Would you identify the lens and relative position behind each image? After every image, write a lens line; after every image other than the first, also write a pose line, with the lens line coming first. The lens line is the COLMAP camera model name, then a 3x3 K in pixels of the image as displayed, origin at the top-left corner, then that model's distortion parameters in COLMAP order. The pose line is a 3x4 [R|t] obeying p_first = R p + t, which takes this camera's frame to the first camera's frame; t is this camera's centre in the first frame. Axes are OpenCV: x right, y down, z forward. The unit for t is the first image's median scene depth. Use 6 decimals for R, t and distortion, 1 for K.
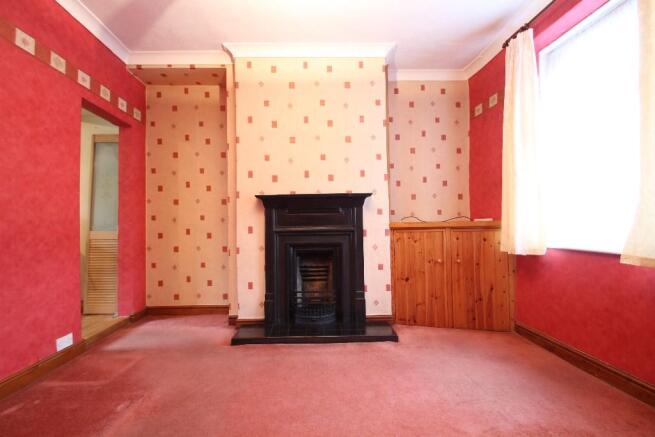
lens RADIAL K [[304.2, 0, 325.0], [0, 304.2, 220.4], [0, 0, 1]] dist [0.012485, -0.016548]
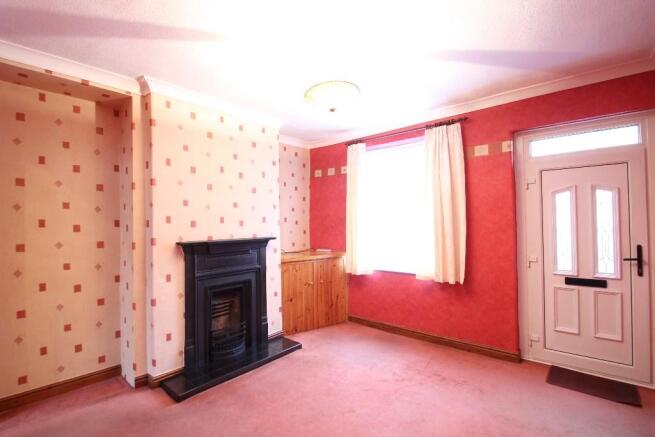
lens RADIAL K [[304.2, 0, 325.0], [0, 304.2, 220.4], [0, 0, 1]] dist [0.012485, -0.016548]
pose [[0.676486, 0.011392, 0.736367, -0.613263], [-0.008144, 0.999935, -0.007988, -0.144916], [-0.736410, -0.000594, 0.676535, -0.004413]]
